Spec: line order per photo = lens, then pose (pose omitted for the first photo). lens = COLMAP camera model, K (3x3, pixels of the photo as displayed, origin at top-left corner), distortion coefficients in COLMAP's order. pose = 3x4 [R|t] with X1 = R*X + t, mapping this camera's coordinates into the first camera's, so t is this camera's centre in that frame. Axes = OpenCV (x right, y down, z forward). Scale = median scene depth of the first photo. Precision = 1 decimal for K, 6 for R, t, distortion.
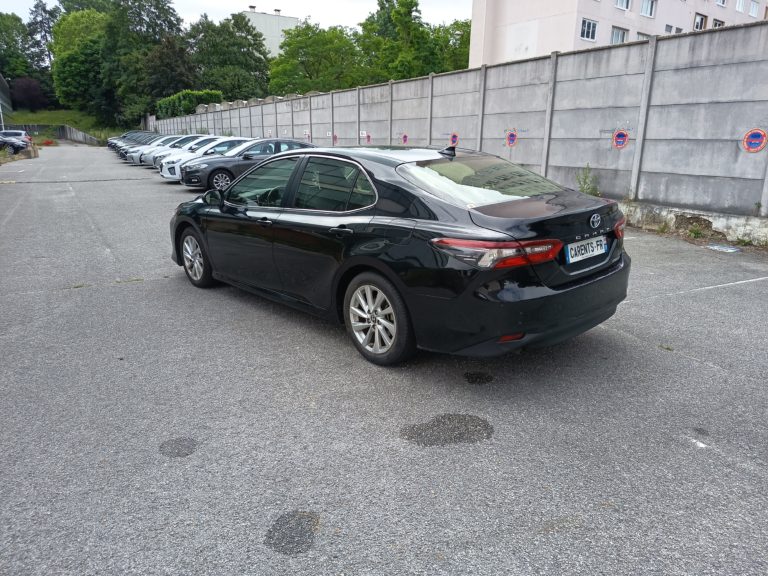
lens RADIAL K [[531.1, 0, 382.0], [0, 531.1, 277.2], [0, 0, 1]] dist [0.069333, -0.090937]
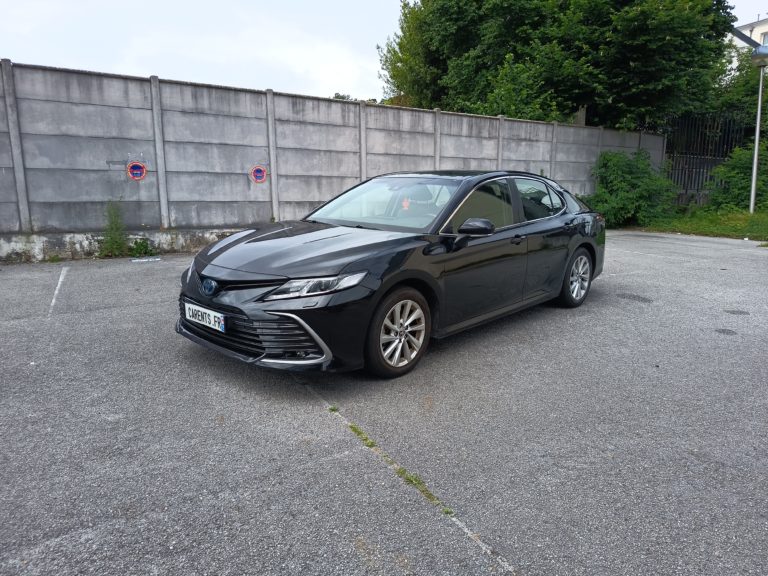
lens RADIAL K [[531.1, 0, 381.6], [0, 531.1, 286.1], [0, 0, 1]] dist [0.069333, -0.090937]
pose [[-0.065276, -0.188802, 0.979843, -0.565032], [0.242365, 0.949534, 0.199108, -0.131138], [-0.967987, 0.250477, -0.016223, 0.581637]]
